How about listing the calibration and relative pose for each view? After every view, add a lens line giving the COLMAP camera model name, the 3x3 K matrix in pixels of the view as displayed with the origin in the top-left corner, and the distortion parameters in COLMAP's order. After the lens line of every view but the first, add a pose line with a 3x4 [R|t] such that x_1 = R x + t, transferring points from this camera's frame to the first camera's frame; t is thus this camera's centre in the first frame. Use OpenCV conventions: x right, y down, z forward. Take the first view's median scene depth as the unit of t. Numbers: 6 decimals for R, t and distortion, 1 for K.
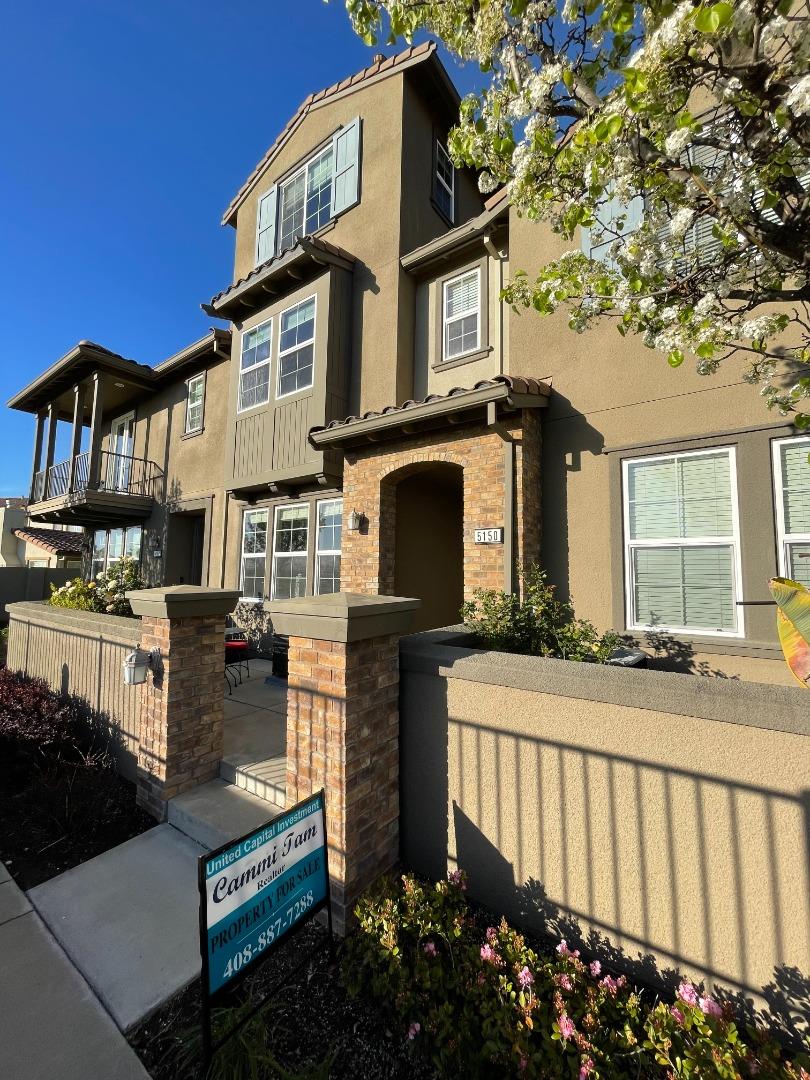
lens RADIAL K [[437.3, 0, 405.0], [0, 437.3, 540.0], [0, 0, 1]] dist [0.000608, 0.000045]
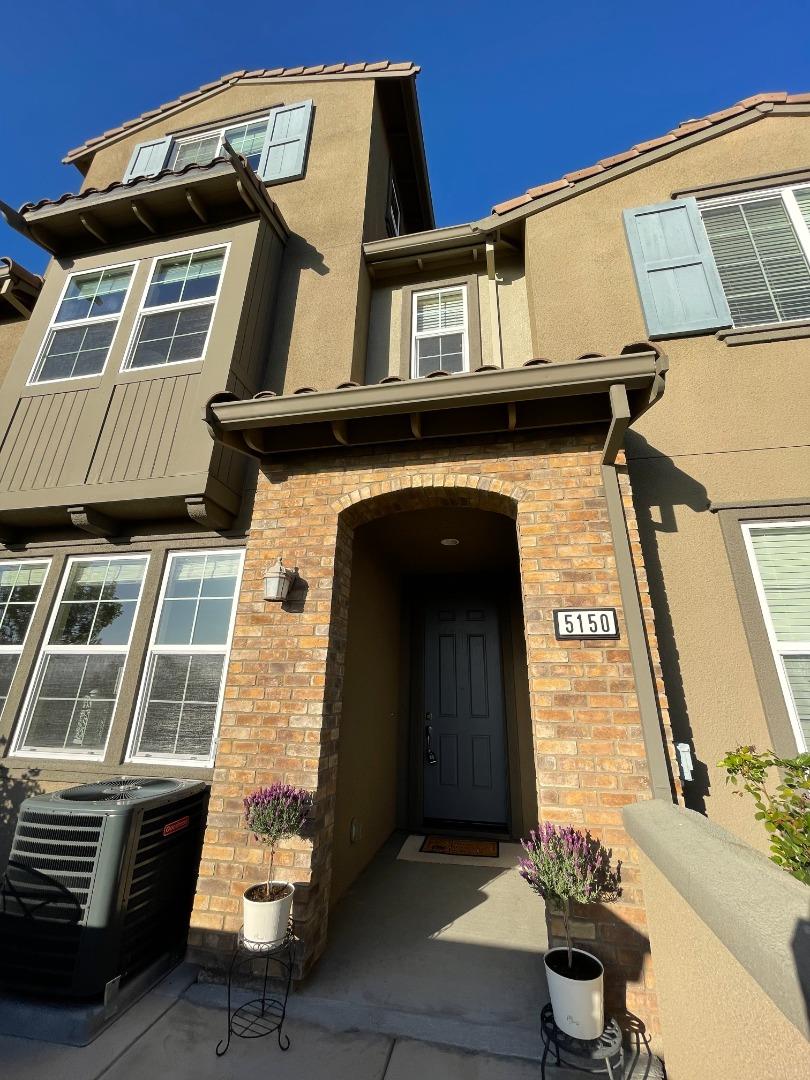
lens RADIAL K [[430.7, 0, 405.0], [0, 430.7, 540.0], [0, 0, 1]] dist [-0.017219, 0.012673]
pose [[0.906232, 0.142758, 0.397948, -0.162568], [-0.039913, 0.965951, -0.255628, 0.024775], [-0.420892, 0.215775, 0.881074, 0.432453]]
